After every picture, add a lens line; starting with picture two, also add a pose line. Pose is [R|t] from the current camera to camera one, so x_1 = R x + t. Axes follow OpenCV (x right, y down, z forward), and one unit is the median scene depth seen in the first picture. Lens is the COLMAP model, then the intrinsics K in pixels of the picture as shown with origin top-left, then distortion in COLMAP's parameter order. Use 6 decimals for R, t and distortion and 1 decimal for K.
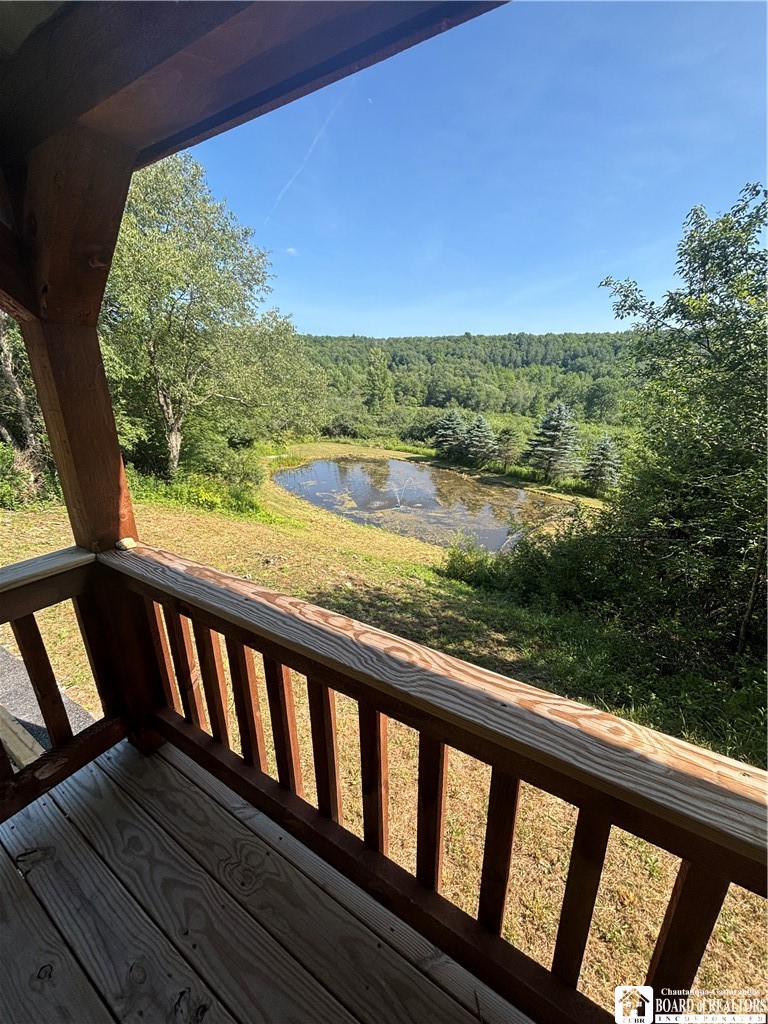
lens RADIAL K [[413.0, 0, 383.3], [0, 413.0, 509.5], [0, 0, 1]] dist [-0.031392, -0.000405]
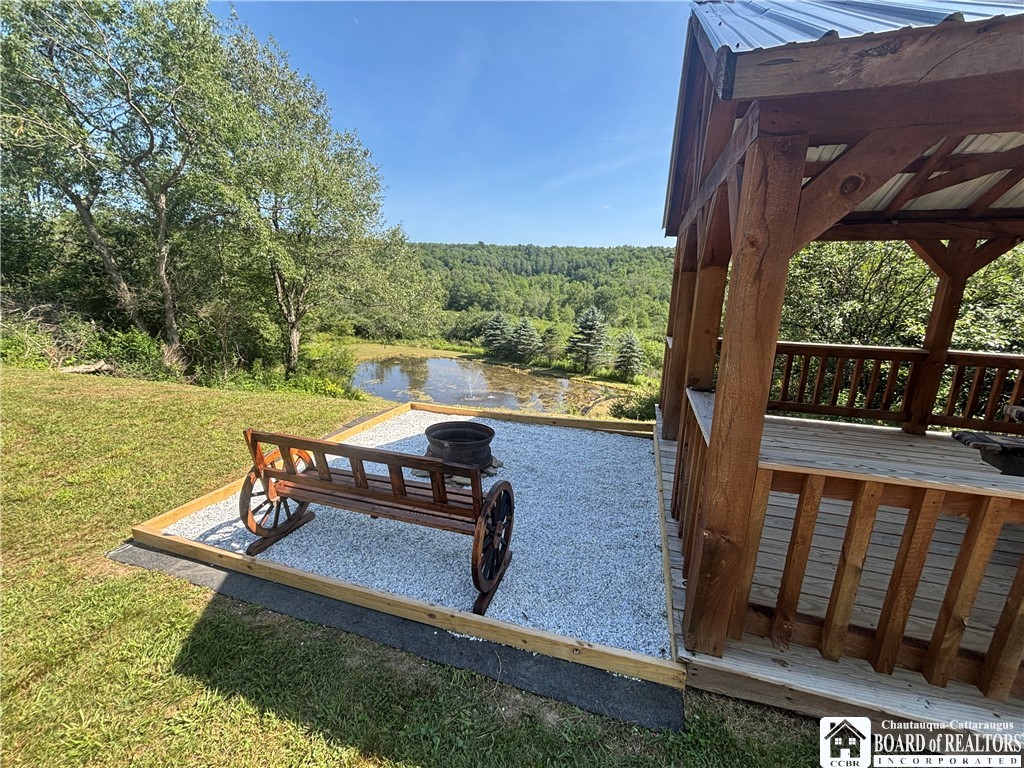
lens RADIAL K [[413.0, 0, 515.2], [0, 413.0, 386.9], [0, 0, 1]] dist [-0.031392, -0.000405]
pose [[0.958632, -0.040479, 0.281756, -0.097645], [0.058162, 0.996809, -0.054678, 0.019578], [-0.278643, 0.068803, 0.957927, -0.055528]]
